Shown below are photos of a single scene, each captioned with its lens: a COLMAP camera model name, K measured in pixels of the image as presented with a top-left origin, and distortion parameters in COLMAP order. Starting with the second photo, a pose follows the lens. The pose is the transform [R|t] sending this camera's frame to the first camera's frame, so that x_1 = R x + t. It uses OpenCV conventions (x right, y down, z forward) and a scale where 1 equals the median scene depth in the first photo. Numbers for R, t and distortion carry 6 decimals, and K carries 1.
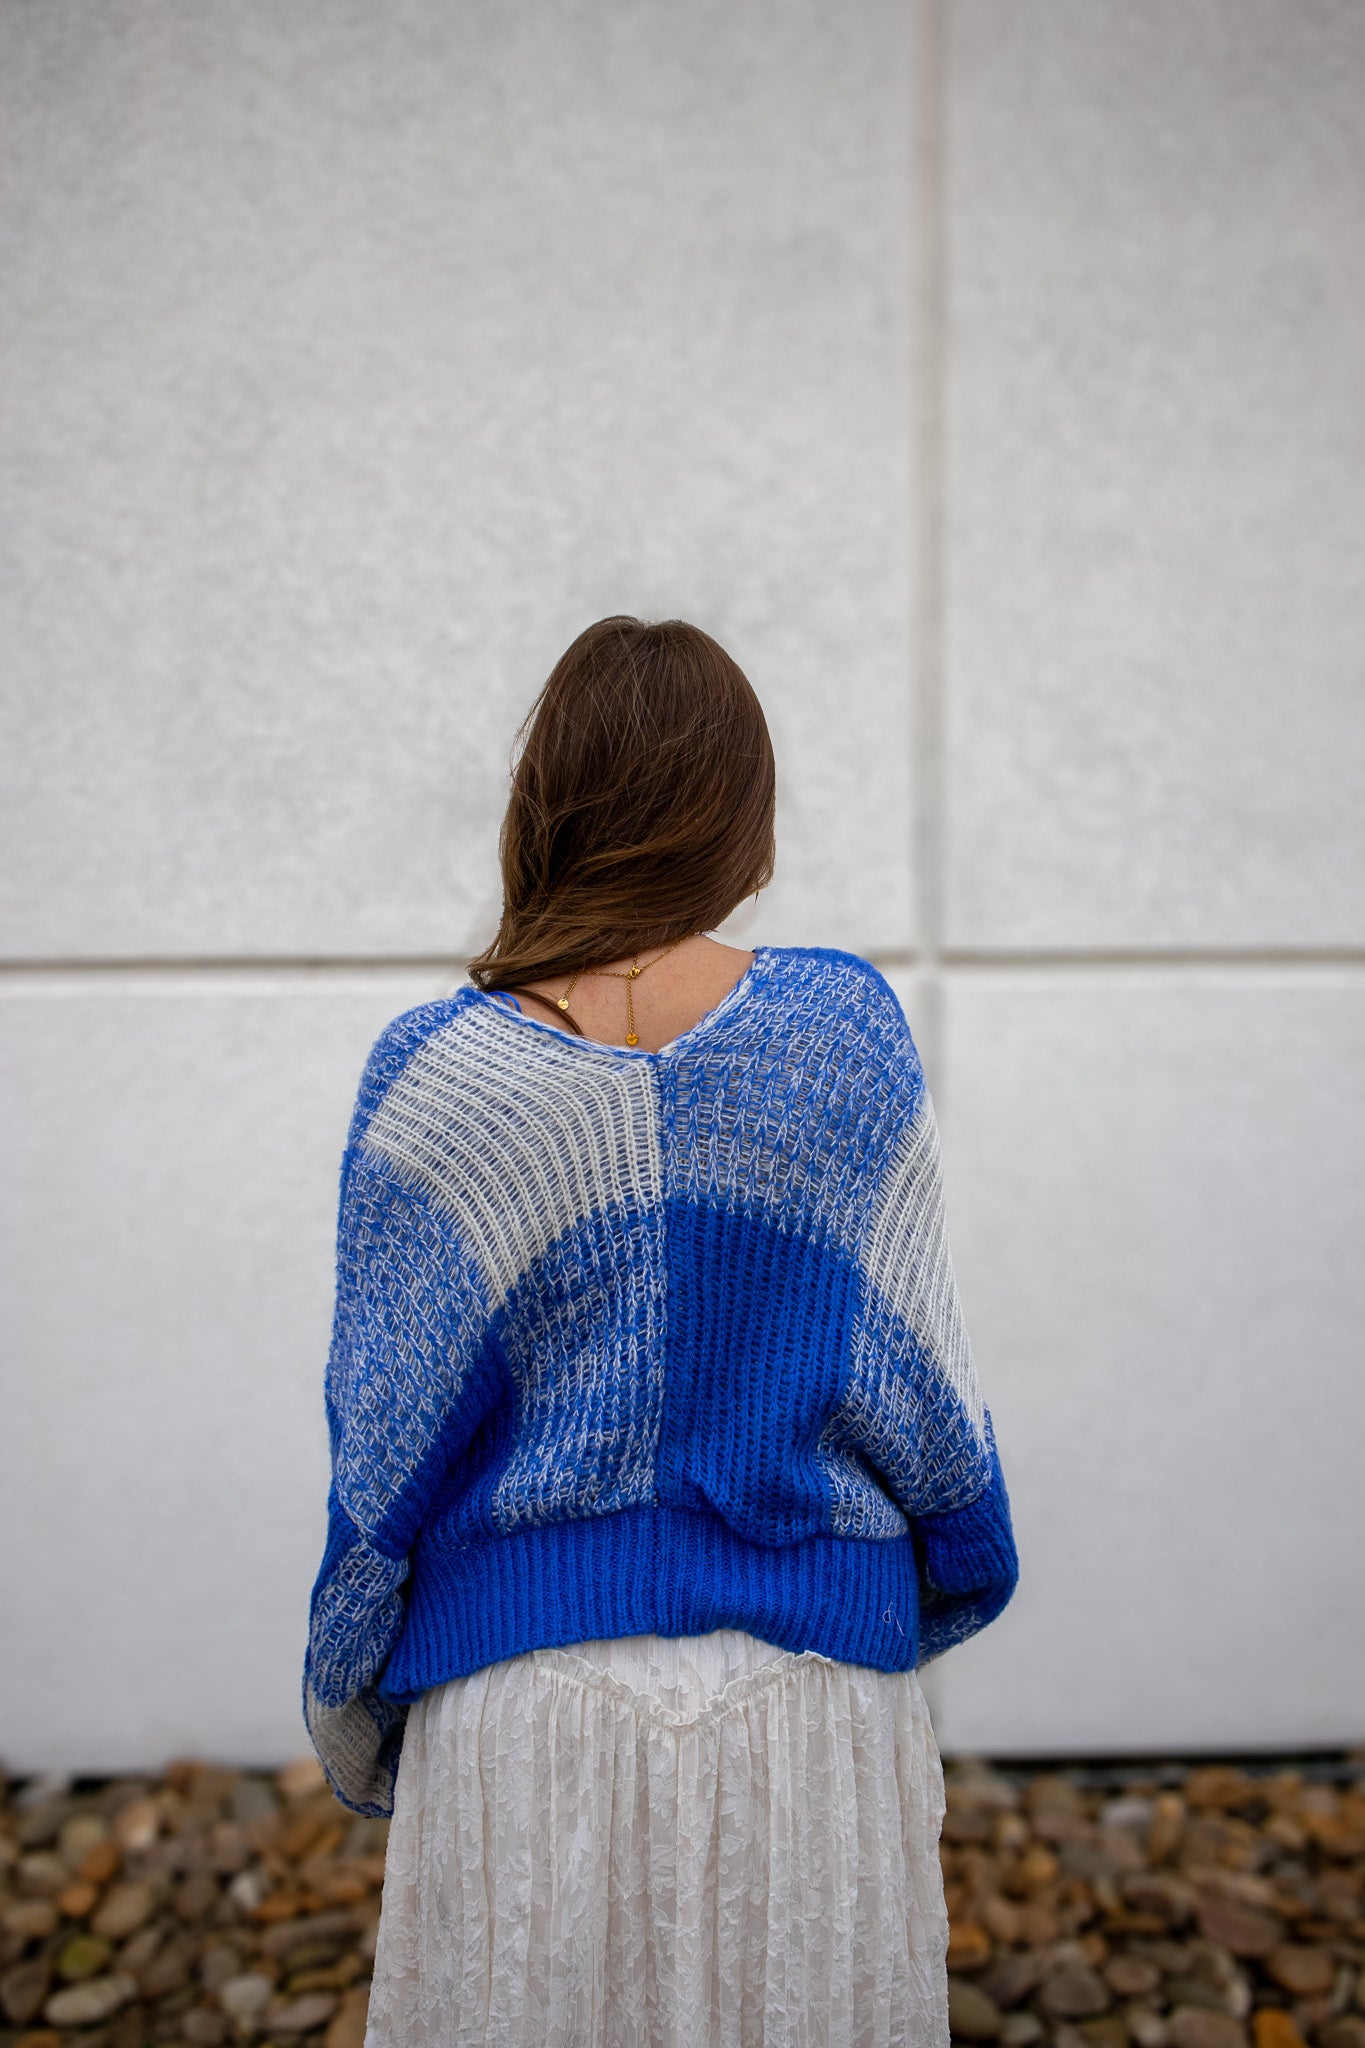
lens RADIAL K [[2029.3, 0, 678.3], [0, 2029.3, 1025.7], [0, 0, 1]] dist [-0.021764, 0.147480]
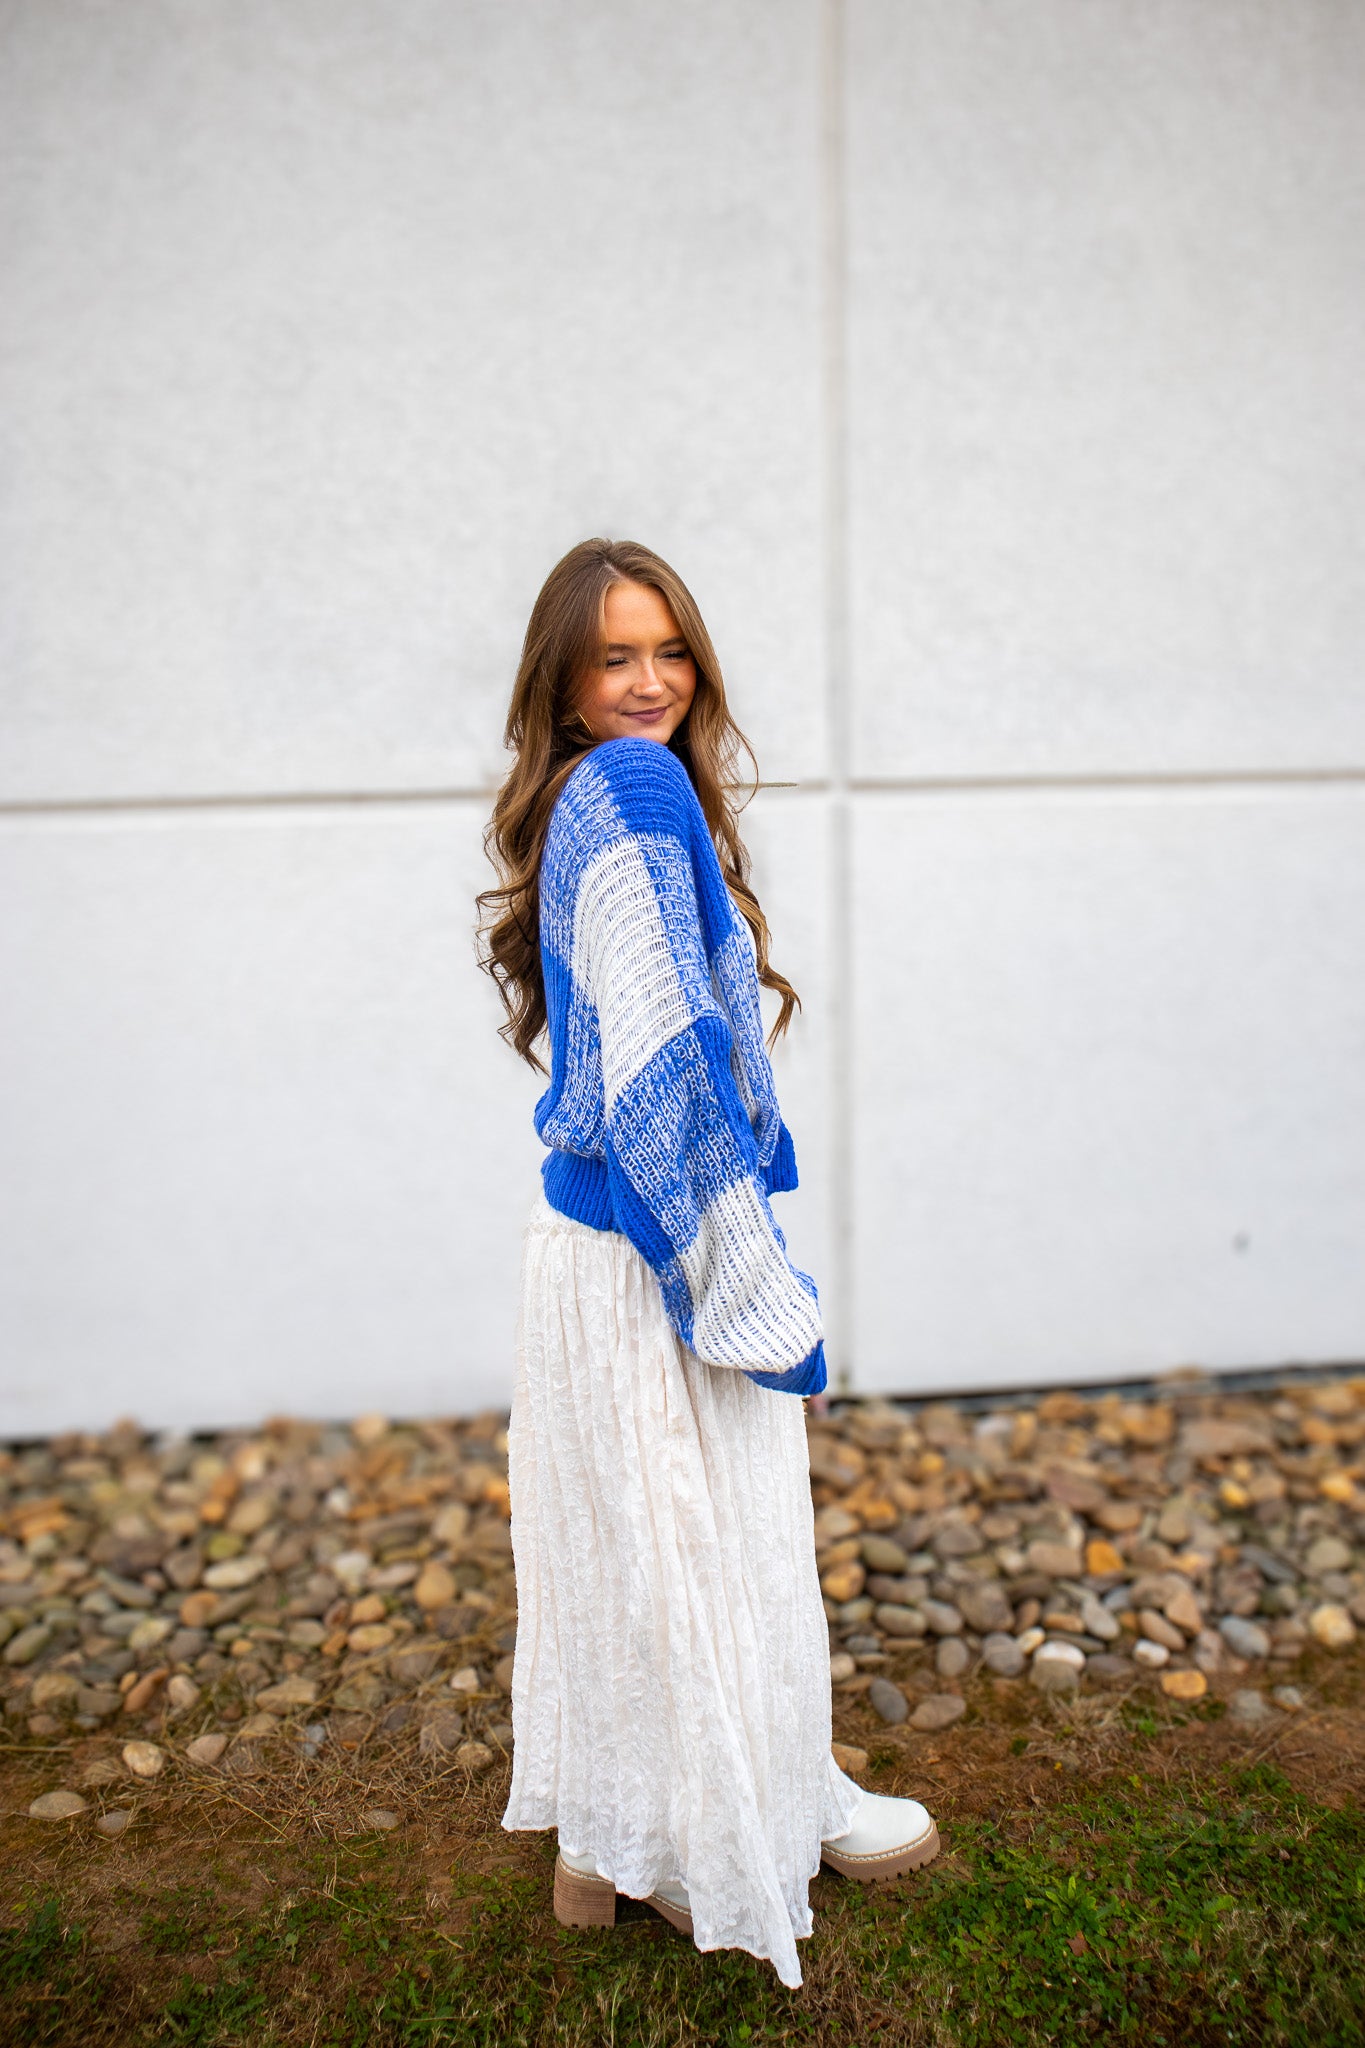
lens RADIAL K [[1794.9, 0, 679.3], [0, 1794.9, 1027.1], [0, 0, 1]] dist [-0.055926, 0.119155]
pose [[0.998025, -0.024236, 0.057960, -0.048482], [0.019199, 0.996116, 0.085930, 0.020062], [-0.059818, -0.084648, 0.994614, -0.138544]]
